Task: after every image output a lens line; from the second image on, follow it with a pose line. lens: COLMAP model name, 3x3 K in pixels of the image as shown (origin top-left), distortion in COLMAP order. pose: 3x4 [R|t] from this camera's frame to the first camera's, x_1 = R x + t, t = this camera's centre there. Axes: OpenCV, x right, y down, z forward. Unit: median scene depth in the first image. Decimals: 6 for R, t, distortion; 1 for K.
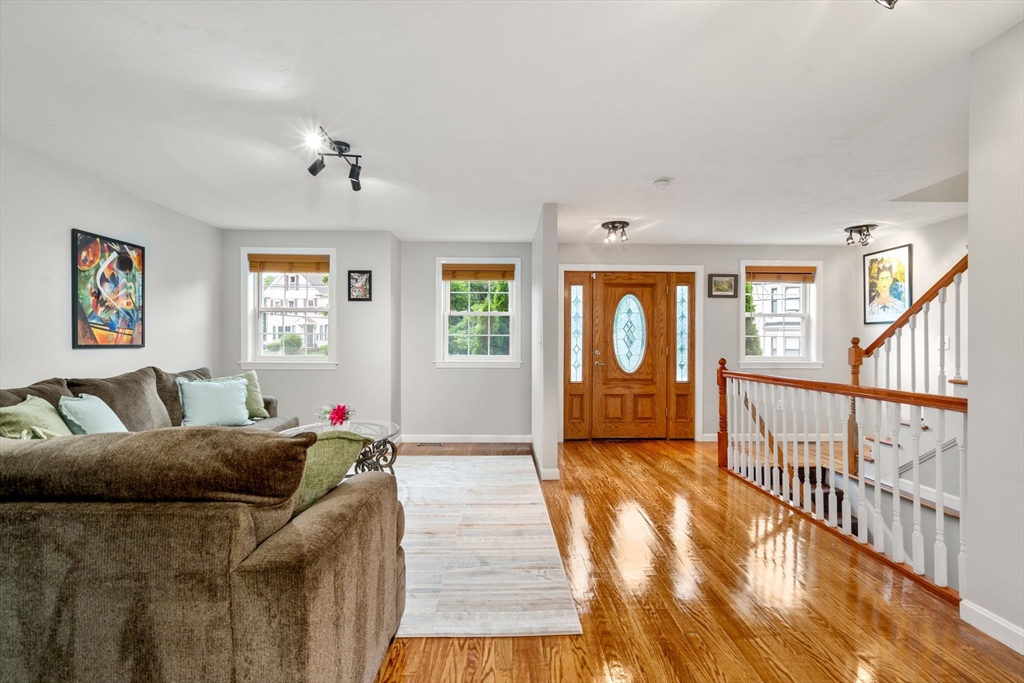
lens RADIAL K [[468.3, 0, 517.1], [0, 468.3, 345.6], [0, 0, 1]] dist [-0.005963, 0.002650]
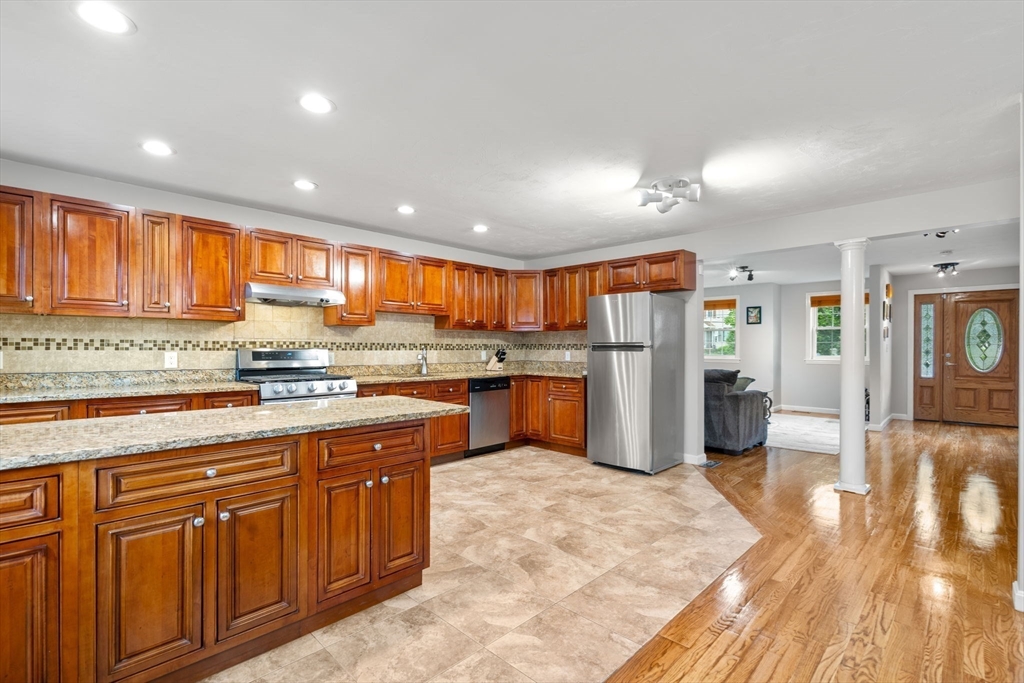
lens RADIAL K [[468.3, 0, 509.9], [0, 468.3, 348.6], [0, 0, 1]] dist [-0.005963, 0.002650]
pose [[0.687008, -0.000298, -0.726650, 0.409658], [0.002879, 0.999993, 0.002312, -0.014154], [0.726644, -0.003680, 0.687004, -1.152434]]
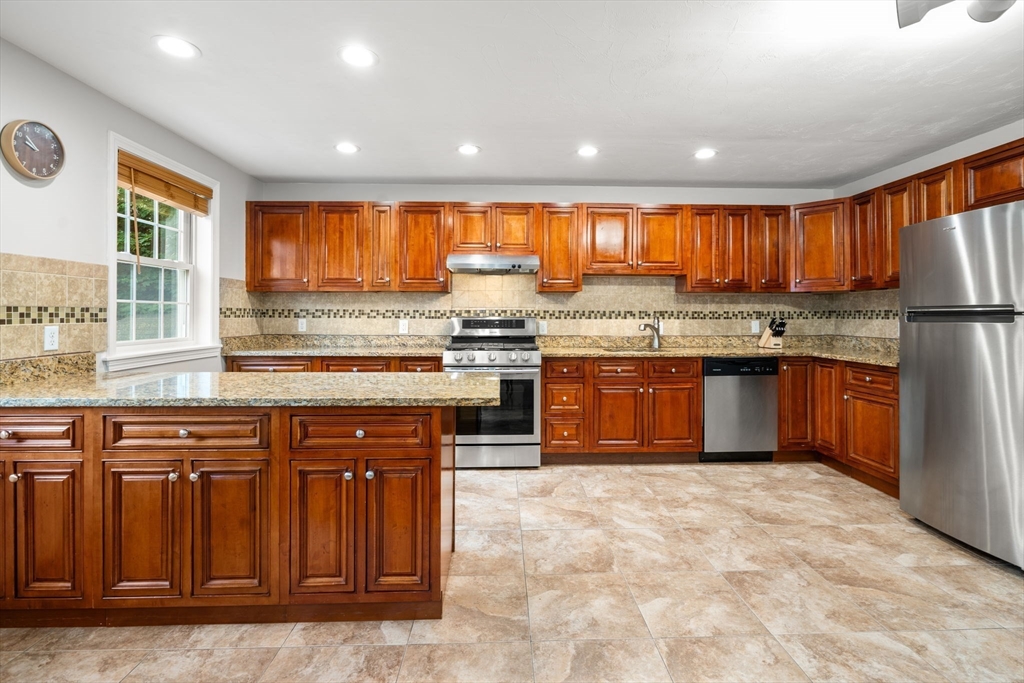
lens RADIAL K [[468.3, 0, 516.9], [0, 468.3, 314.7], [0, 0, 1]] dist [-0.005963, 0.002650]
pose [[0.000669, -0.006340, -0.999980, 0.363043], [0.002176, 0.999978, -0.006338, -0.011485], [0.999997, -0.002172, 0.000683, -0.720957]]
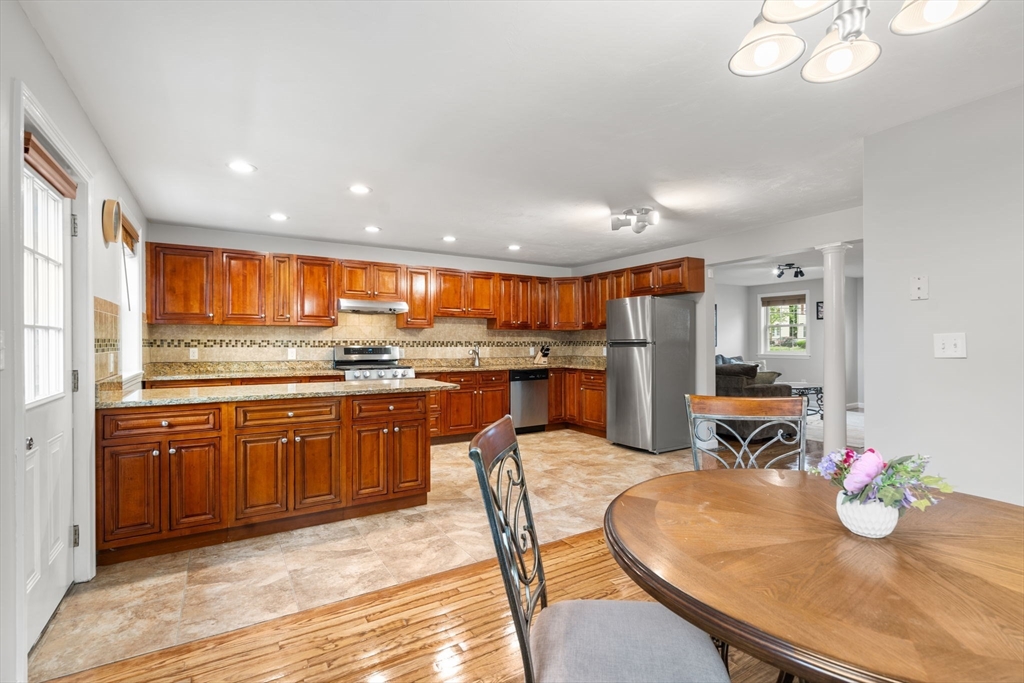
lens RADIAL K [[468.3, 0, 508.8], [0, 468.3, 344.5], [0, 0, 1]] dist [-0.005963, 0.002650]
pose [[0.492863, -0.004930, -0.870093, 0.772307], [0.007100, 0.999973, -0.001645, -0.011522], [0.870078, -0.005367, 0.492885, -1.123754]]
